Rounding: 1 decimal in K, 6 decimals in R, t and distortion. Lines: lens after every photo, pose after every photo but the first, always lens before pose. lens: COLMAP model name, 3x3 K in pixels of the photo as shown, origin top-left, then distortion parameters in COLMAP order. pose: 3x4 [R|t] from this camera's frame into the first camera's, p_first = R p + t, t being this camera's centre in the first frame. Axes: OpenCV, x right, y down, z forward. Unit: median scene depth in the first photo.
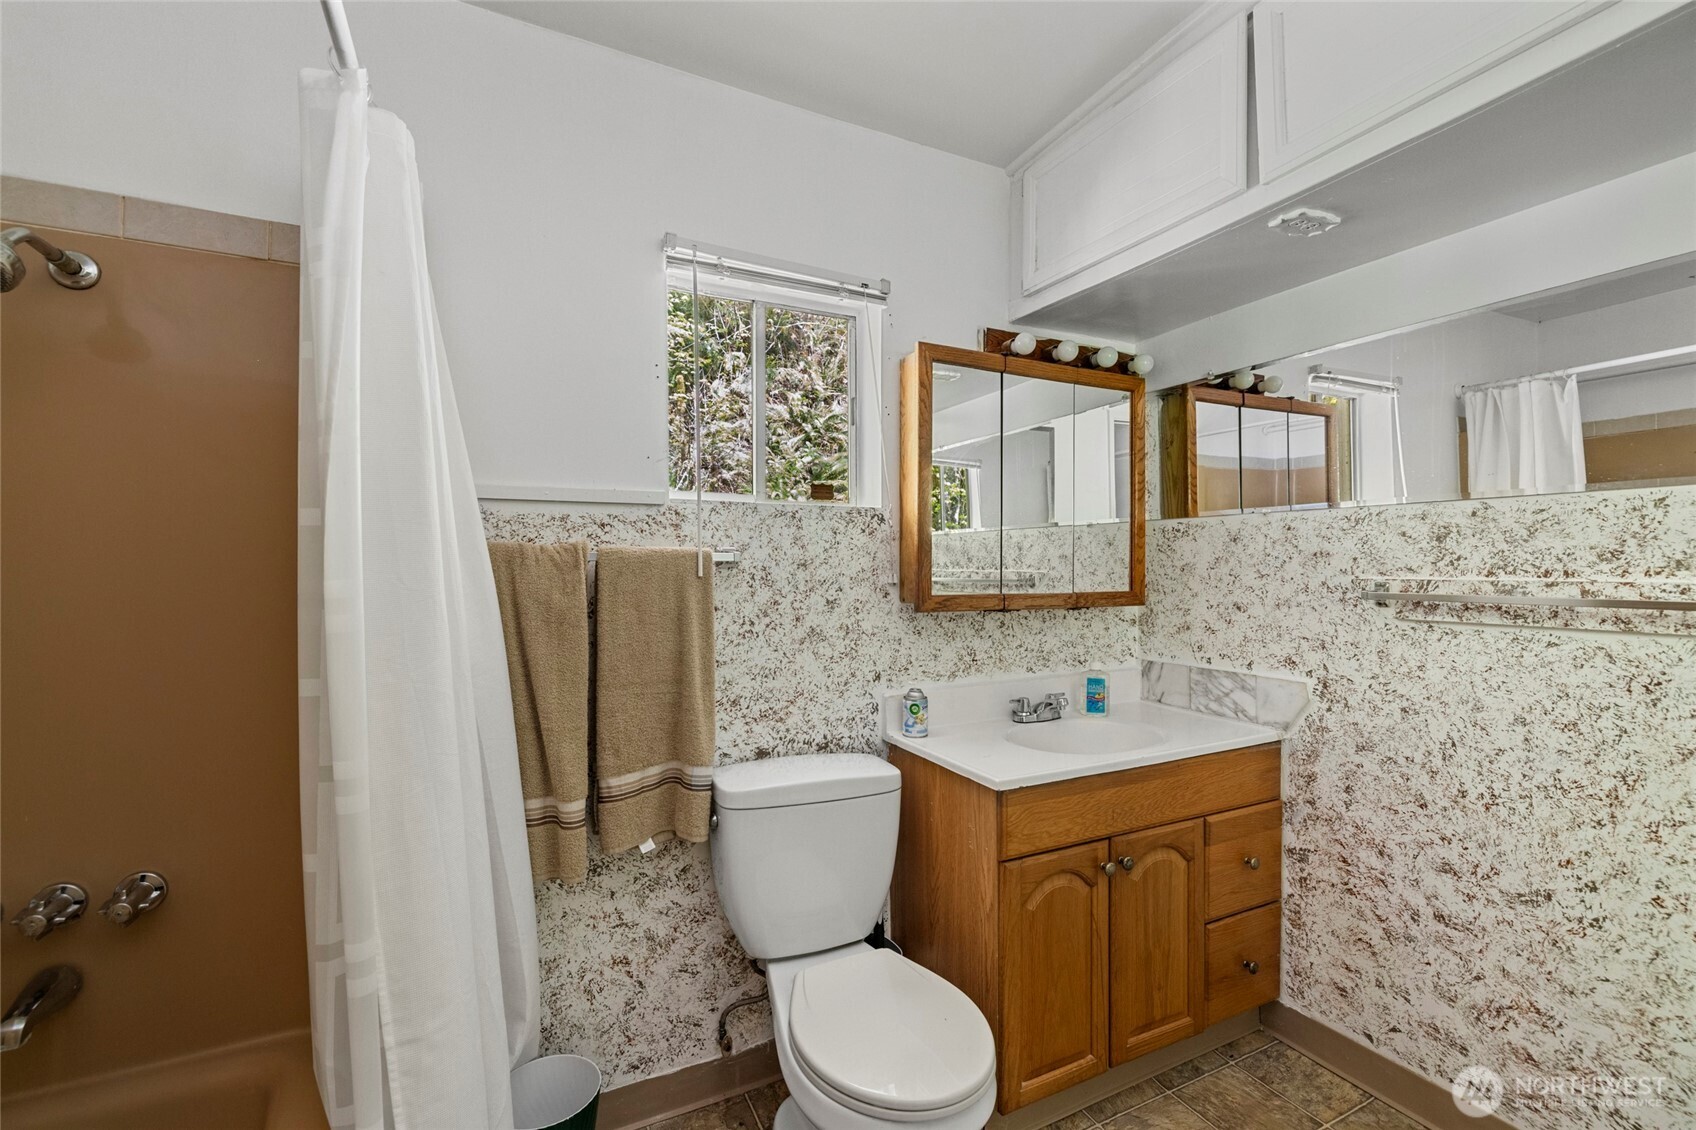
lens RADIAL K [[717.4, 0, 843.3], [0, 717.4, 540.4], [0, 0, 1]] dist [0.000918, 0.000261]
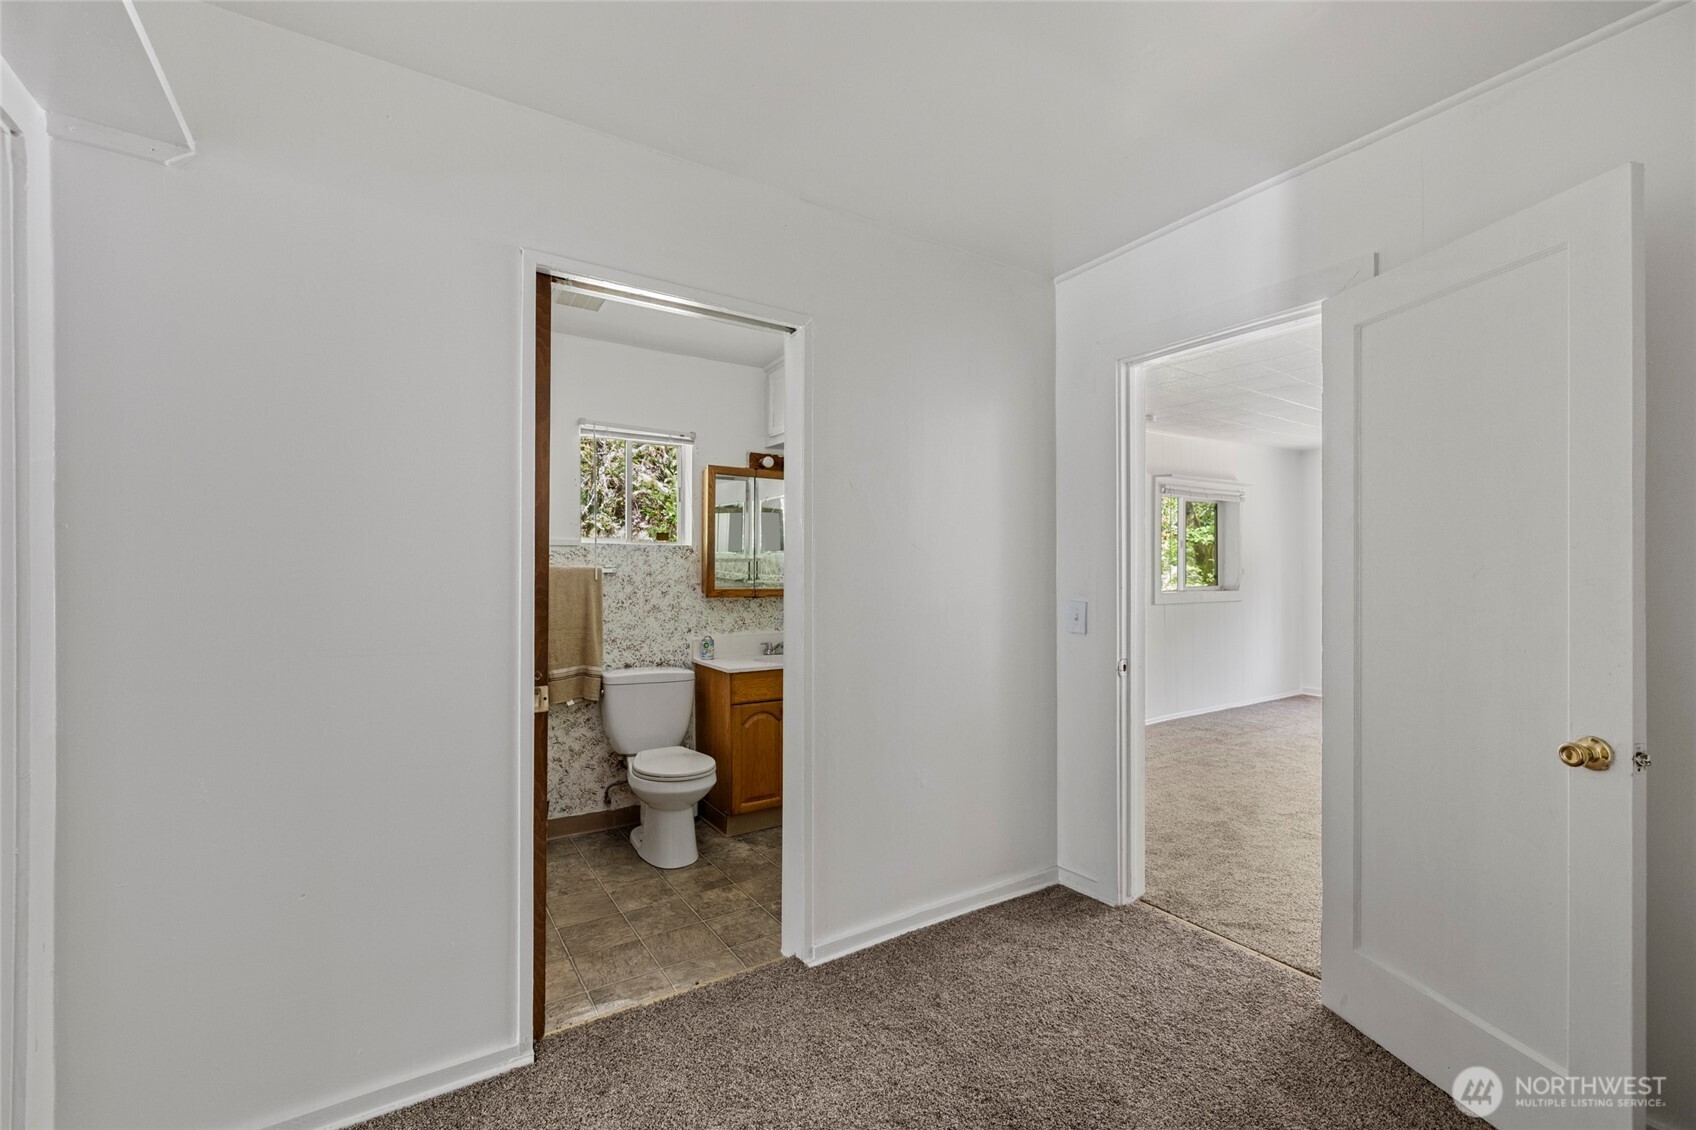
lens RADIAL K [[717.4, 0, 843.3], [0, 717.4, 540.4], [0, 0, 1]] dist [0.000918, 0.000261]
pose [[0.993408, 0.001892, 0.114618, 0.267372], [-0.000723, 0.999947, -0.010242, -0.043024], [-0.114632, 0.010092, 0.993357, -1.128246]]
